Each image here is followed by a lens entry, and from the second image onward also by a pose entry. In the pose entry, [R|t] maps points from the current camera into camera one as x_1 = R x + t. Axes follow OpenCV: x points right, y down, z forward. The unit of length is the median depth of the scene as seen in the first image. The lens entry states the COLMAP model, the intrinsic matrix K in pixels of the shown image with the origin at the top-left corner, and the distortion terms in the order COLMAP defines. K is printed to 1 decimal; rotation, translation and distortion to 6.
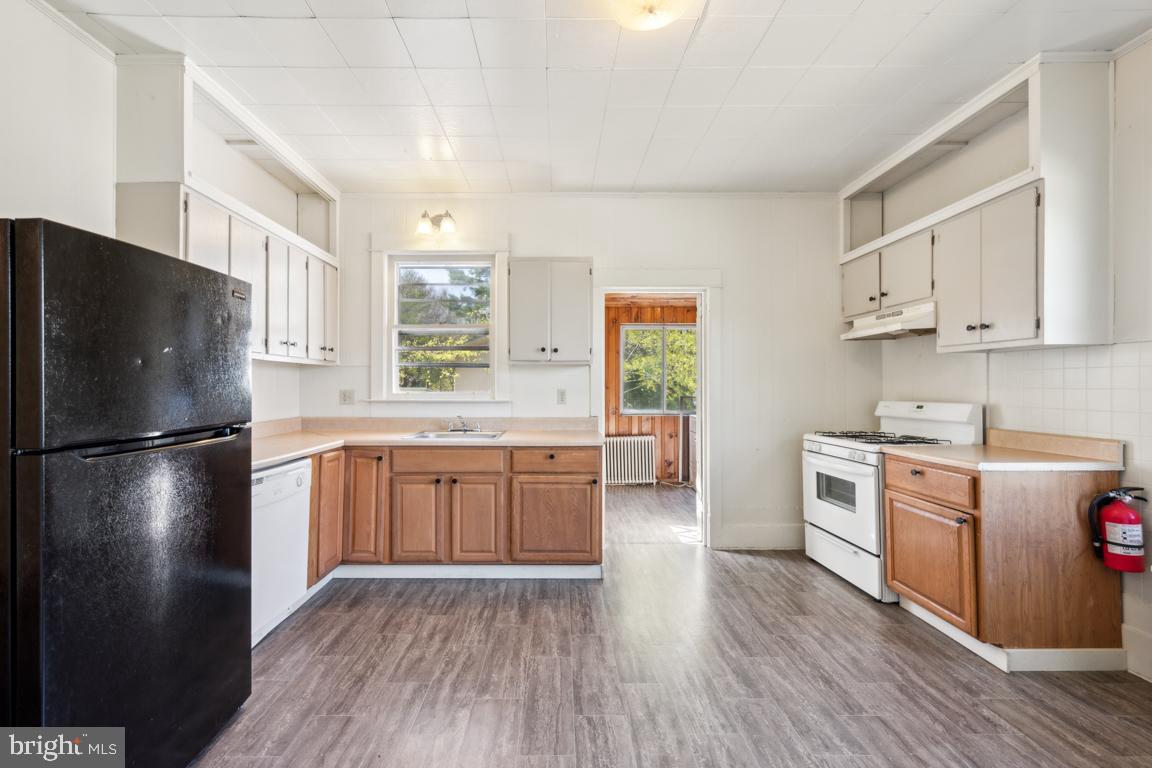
lens RADIAL K [[469.6, 0, 555.9], [0, 469.6, 386.1], [0, 0, 1]] dist [0.002175, -0.000544]
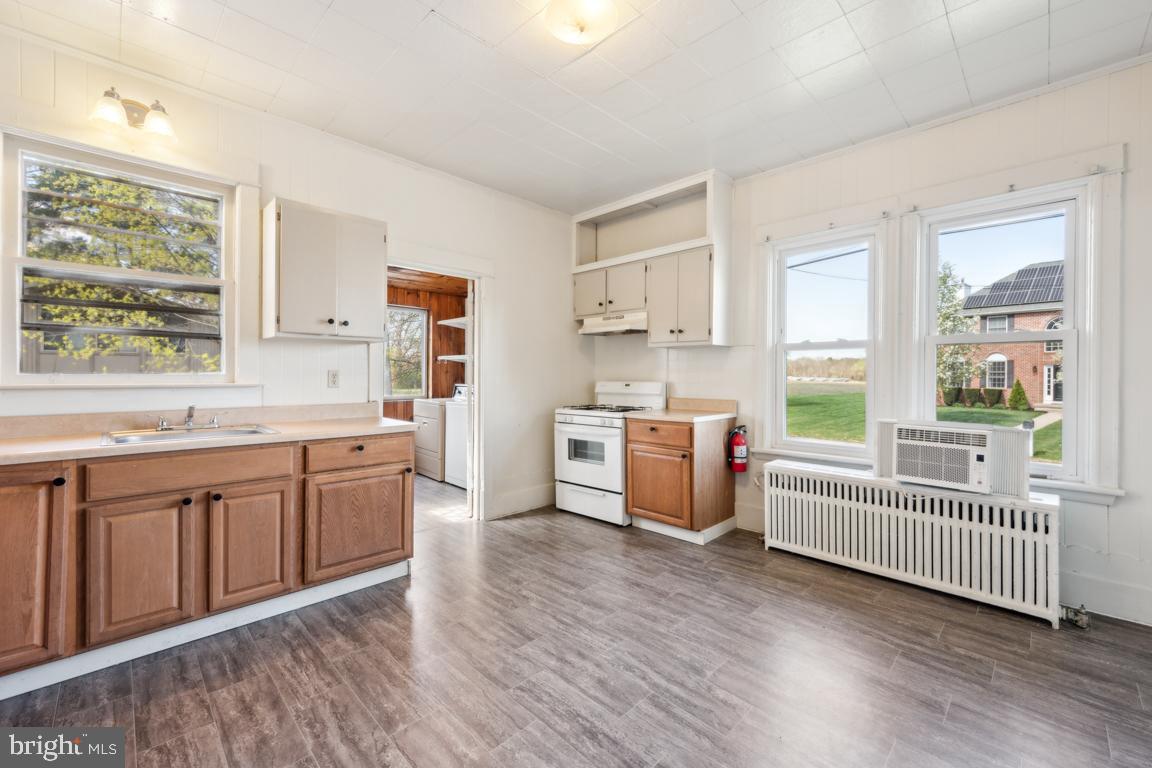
lens RADIAL K [[469.6, 0, 583.4], [0, 469.6, 378.0], [0, 0, 1]] dist [0.002175, -0.000544]
pose [[0.700986, -0.001168, 0.713174, -0.332408], [-0.005422, 0.999961, 0.006967, 0.014798], [-0.713154, -0.008750, 0.700953, 0.111707]]
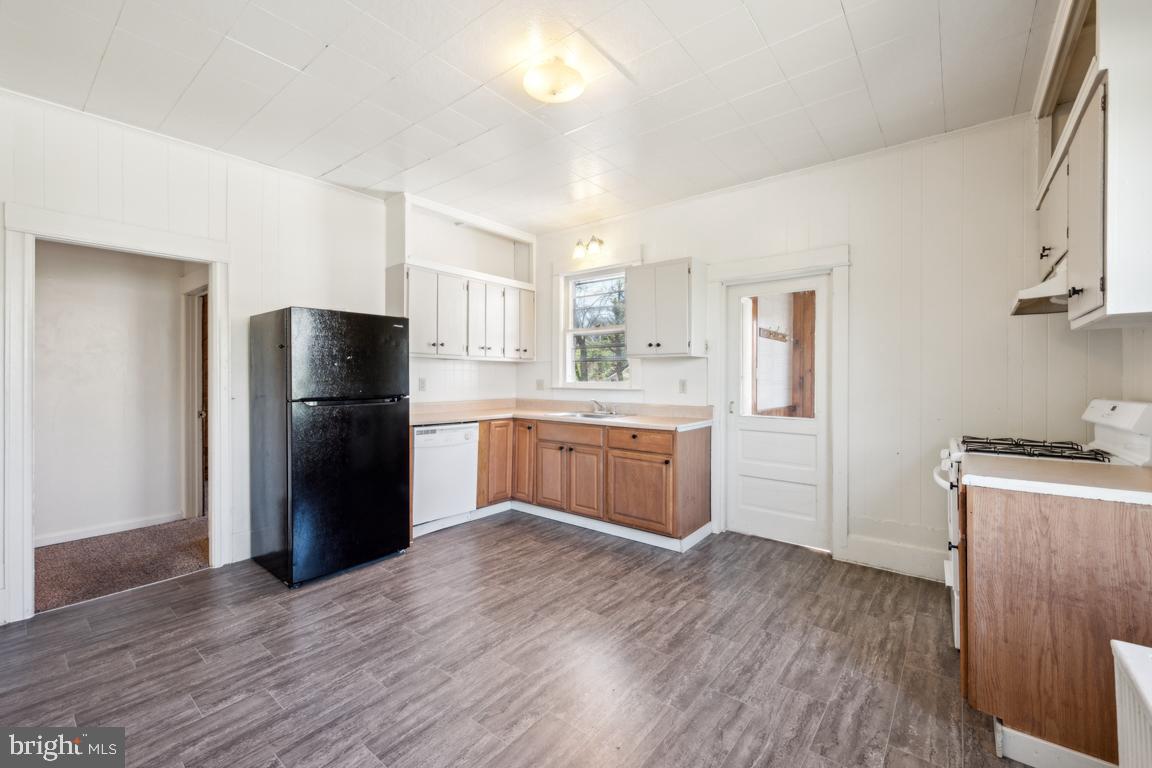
lens RADIAL K [[469.6, 0, 584.1], [0, 469.6, 381.7], [0, 0, 1]] dist [0.002175, -0.000544]
pose [[0.787915, 0.008682, -0.615723, 0.610257], [-0.004952, 0.999958, 0.007764, 0.004664], [0.615765, -0.003068, 0.787924, -0.000596]]
